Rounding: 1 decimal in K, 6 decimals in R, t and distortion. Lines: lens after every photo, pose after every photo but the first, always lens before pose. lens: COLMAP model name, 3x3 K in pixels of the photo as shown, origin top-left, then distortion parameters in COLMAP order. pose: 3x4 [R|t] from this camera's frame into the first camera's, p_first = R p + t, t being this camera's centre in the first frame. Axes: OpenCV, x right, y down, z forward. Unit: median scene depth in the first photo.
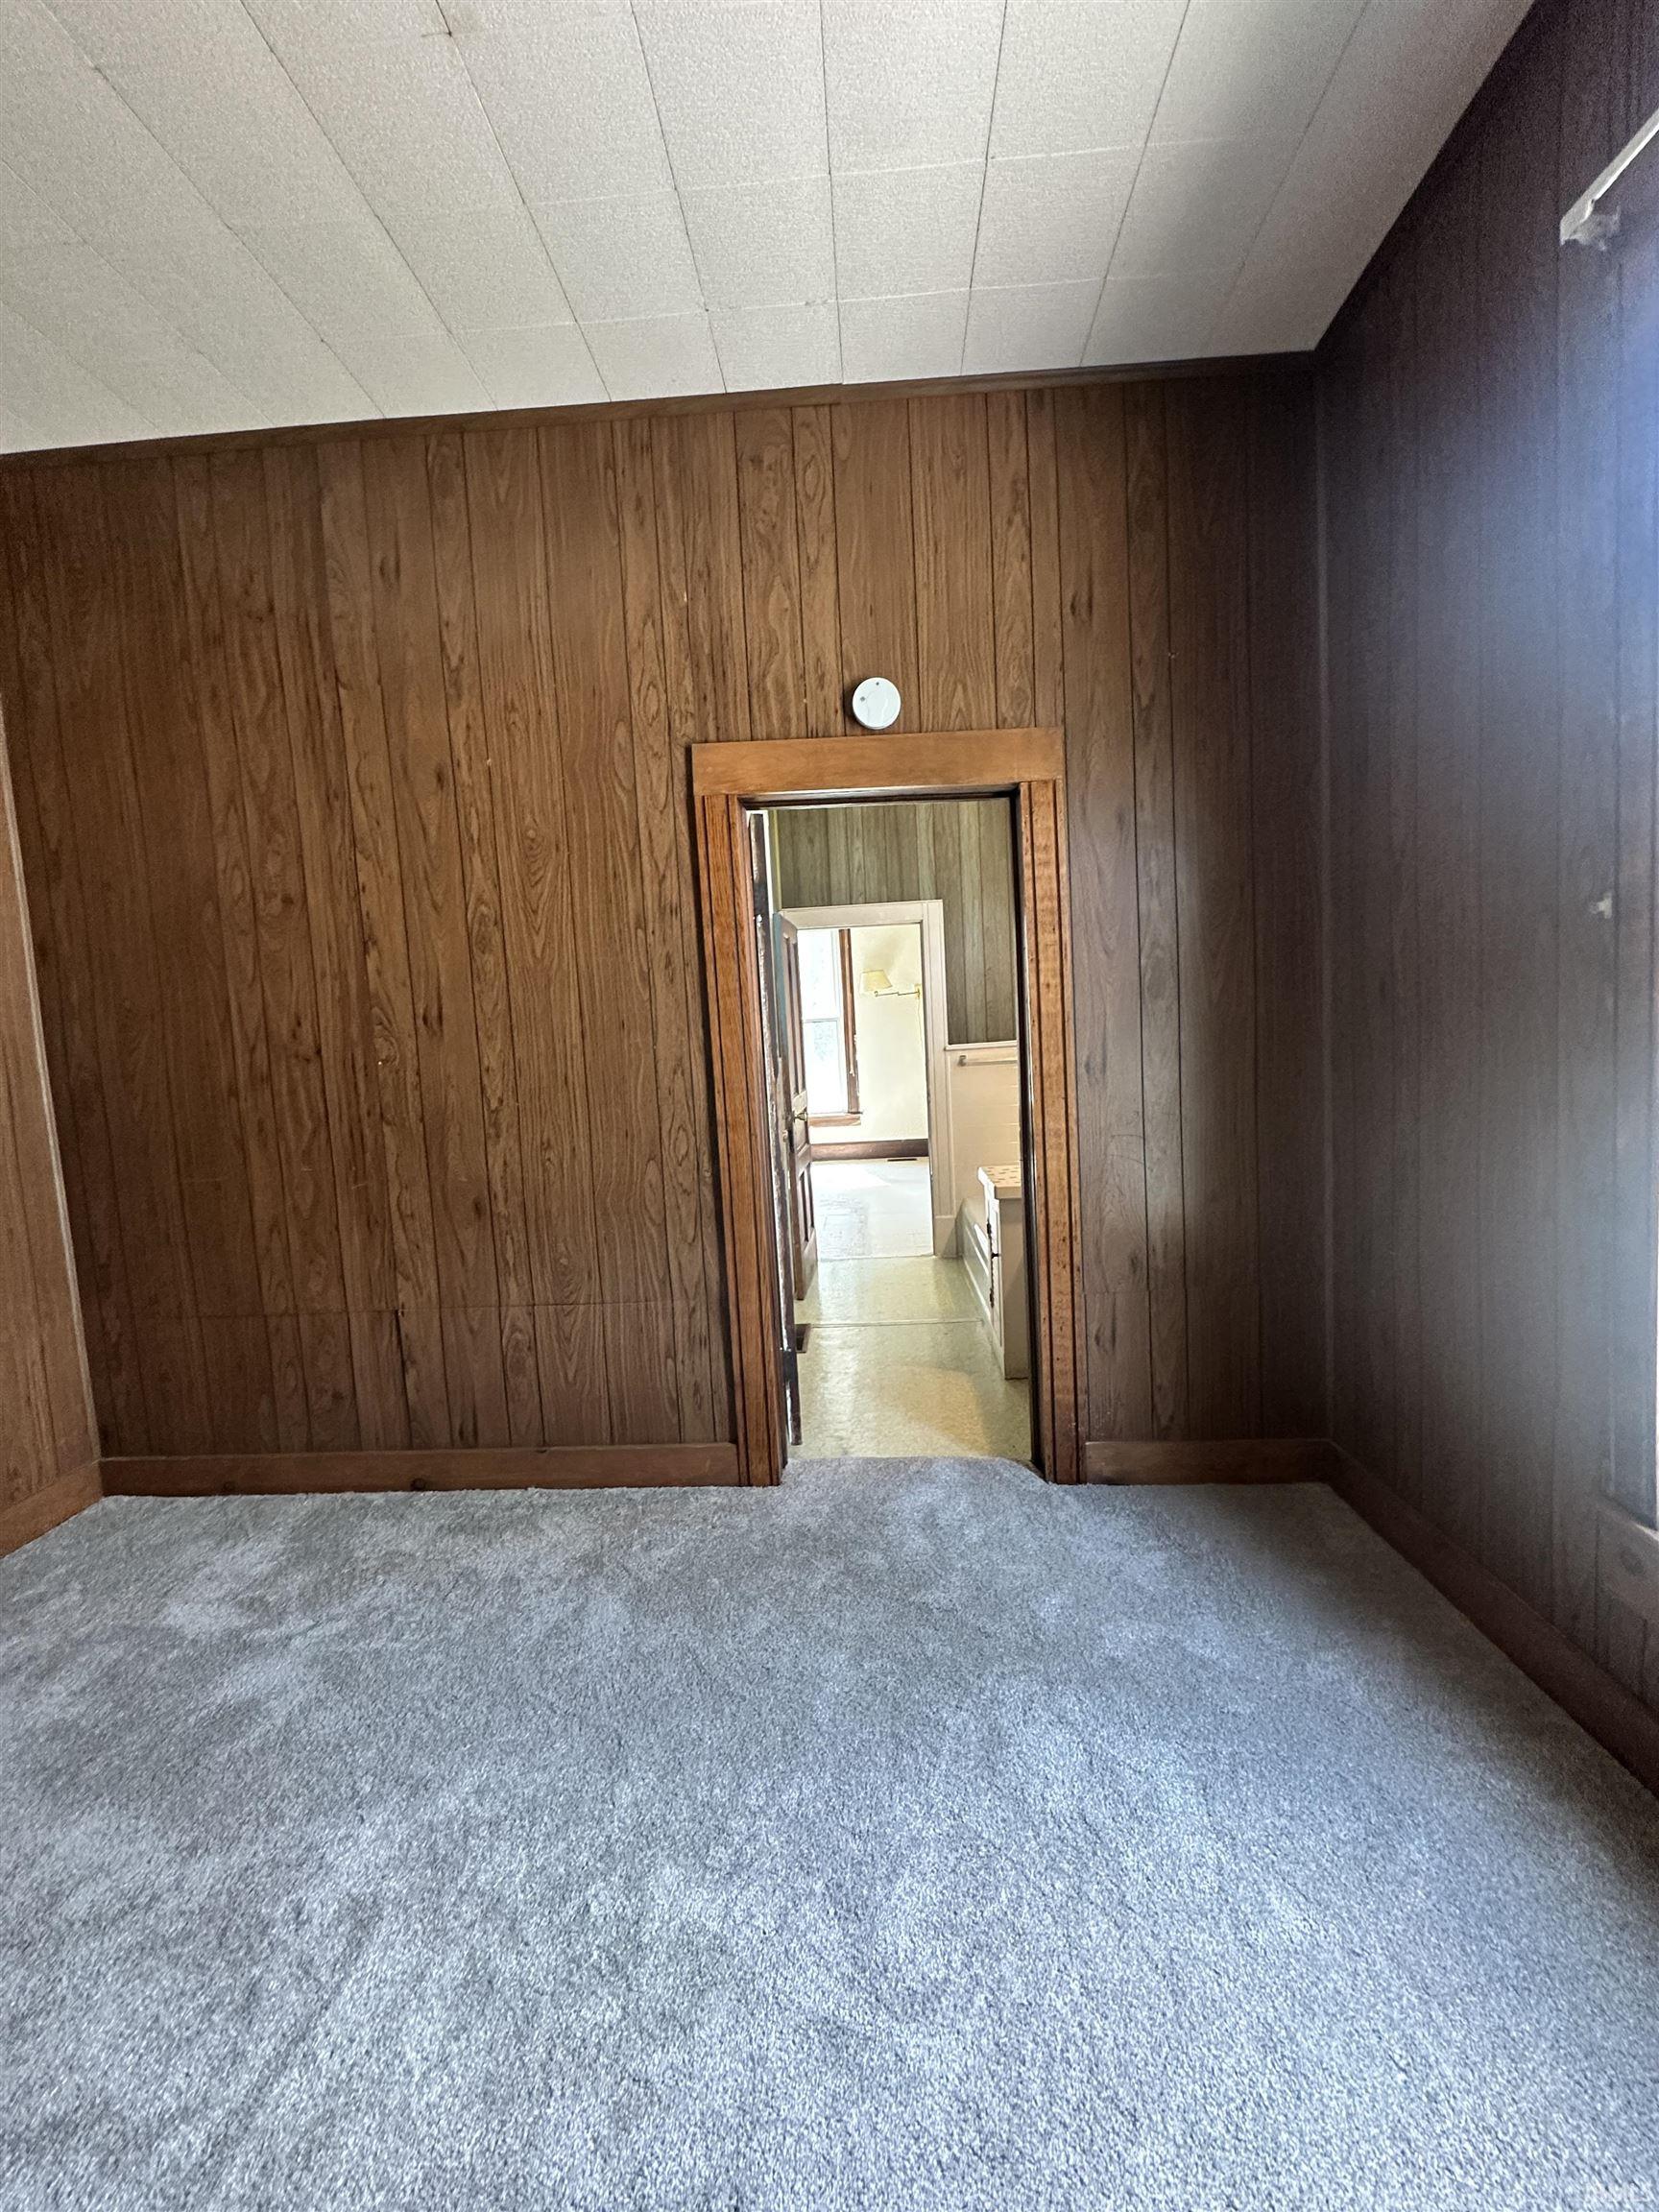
lens RADIAL K [[884.7, 0, 834.2], [0, 884.7, 1105.4], [0, 0, 1]] dist [-0.004727, 0.000335]
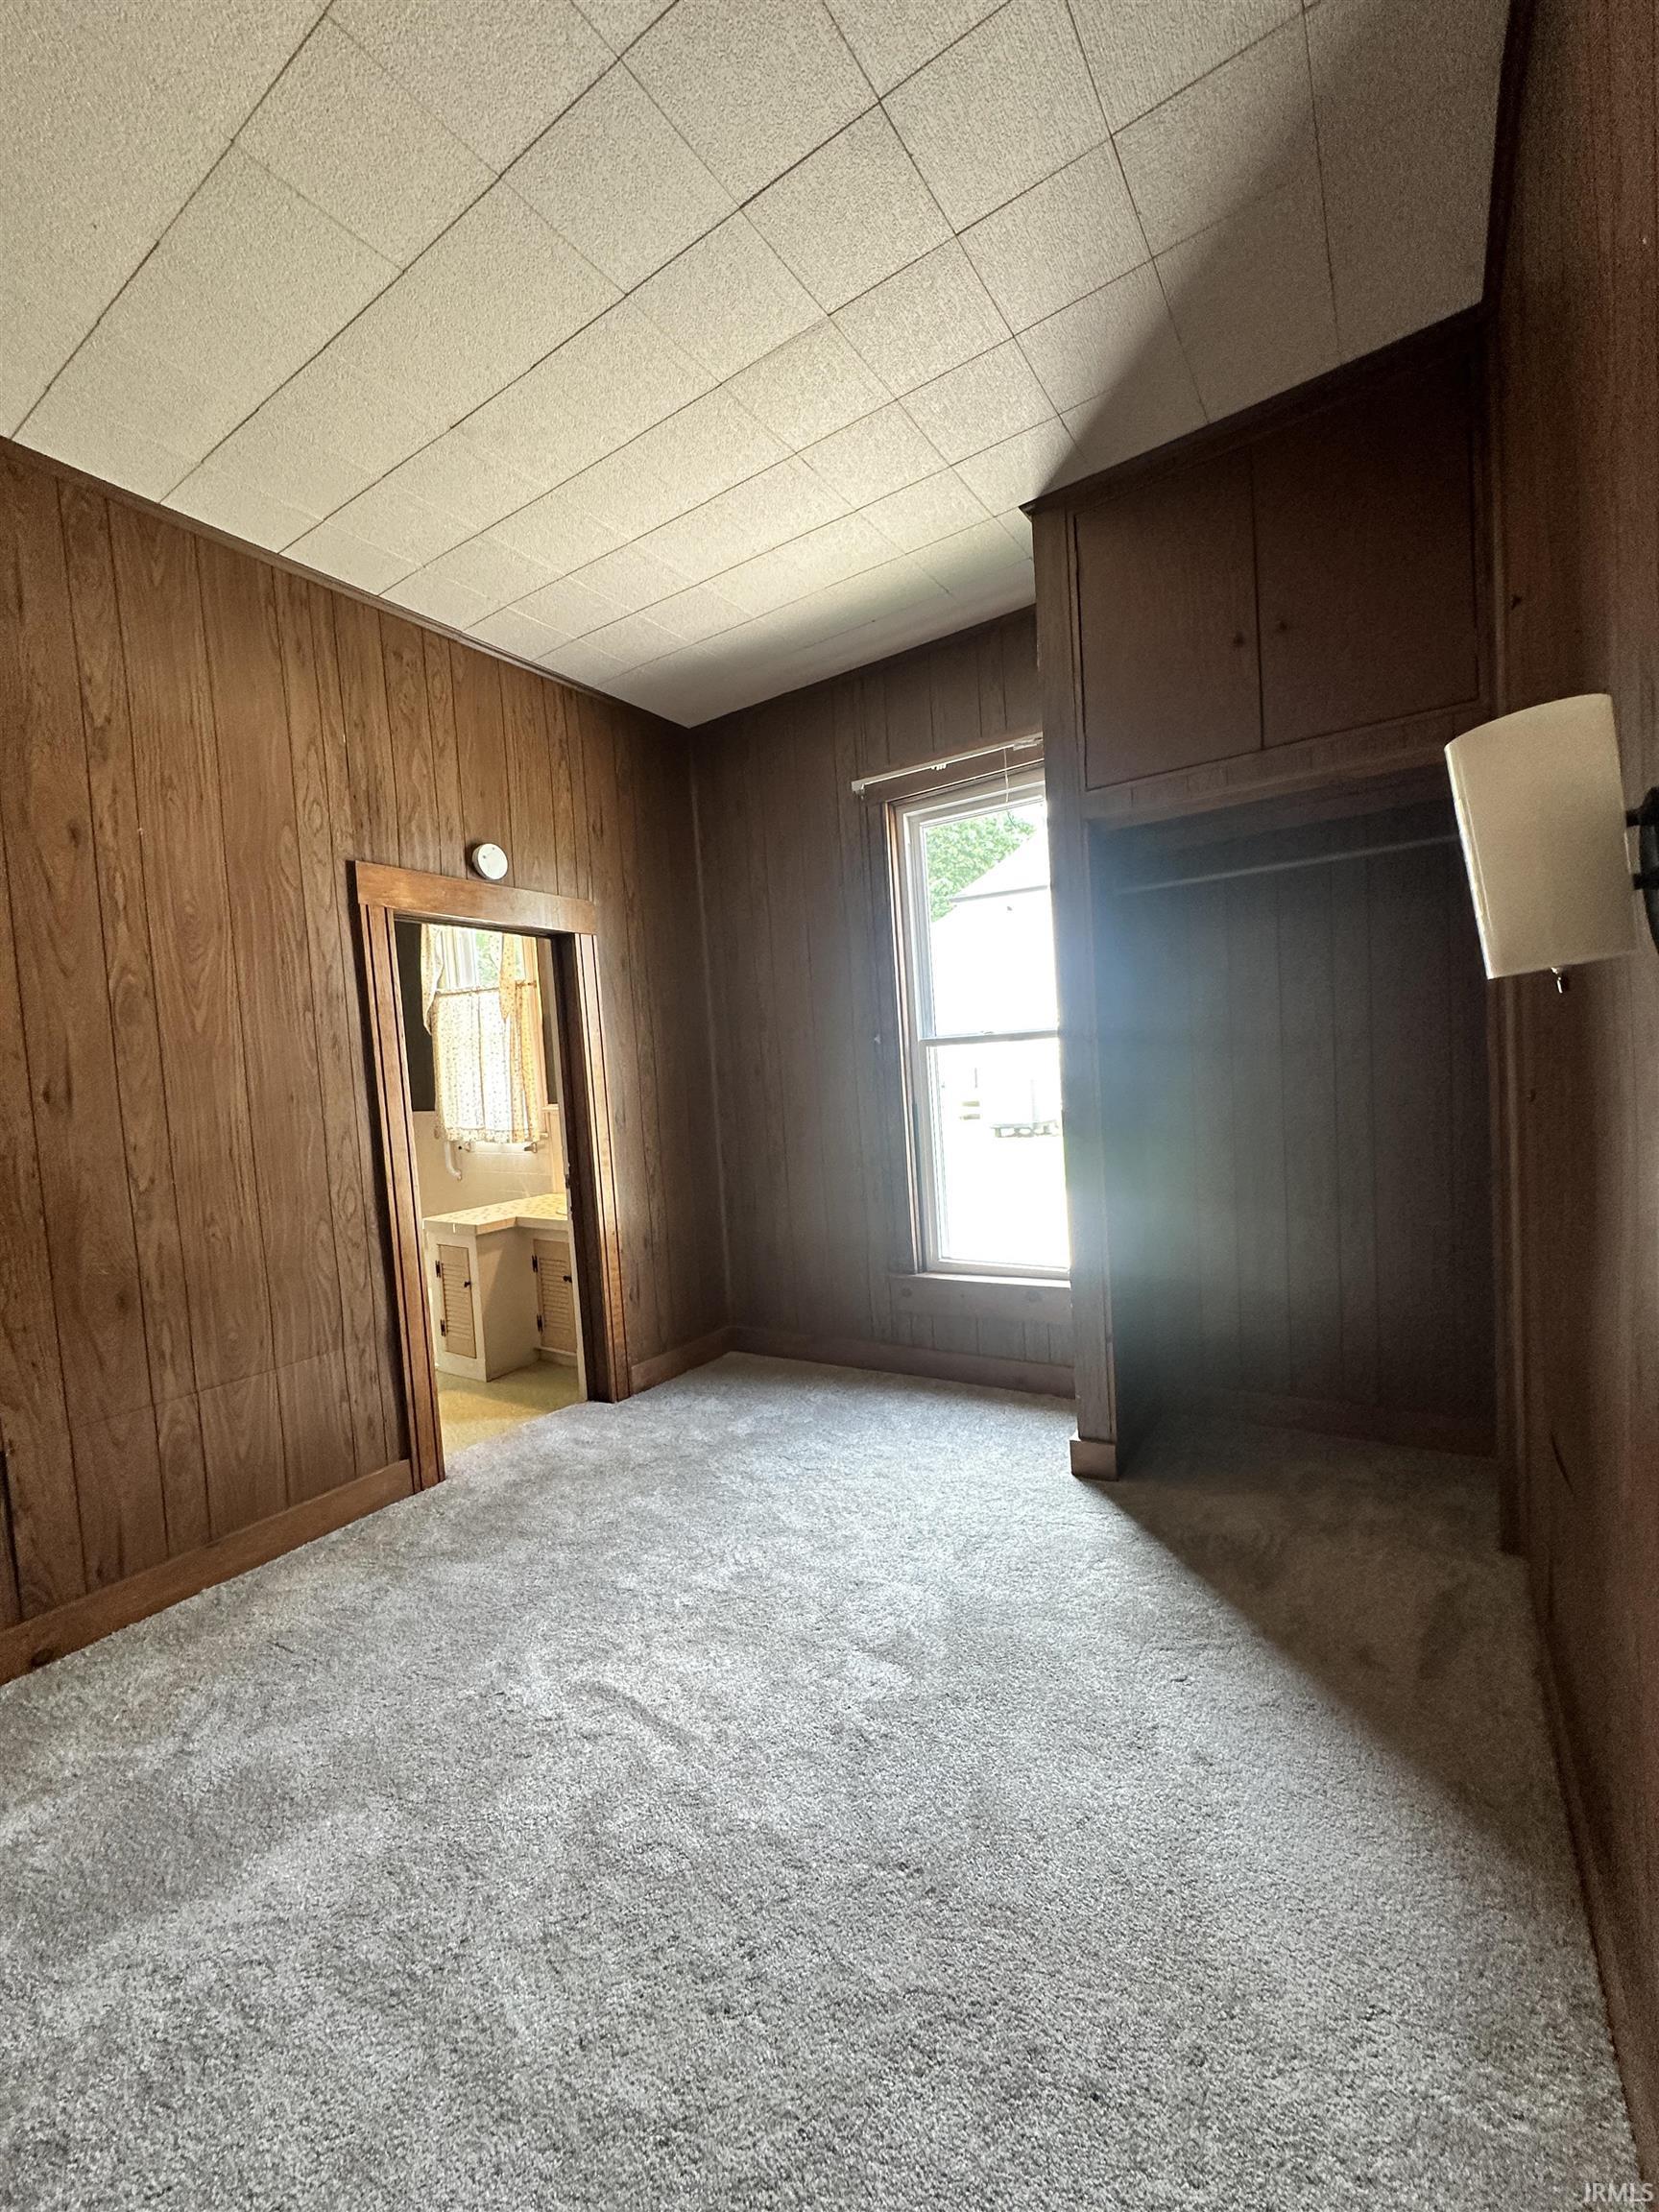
lens RADIAL K [[884.7, 0, 834.2], [0, 884.7, 1105.4], [0, 0, 1]] dist [-0.004727, 0.000335]
pose [[0.507573, -0.025362, 0.861236, -0.843554], [0.105481, 0.993877, -0.032897, 0.023532], [-0.855128, 0.107542, 0.507140, -0.111144]]
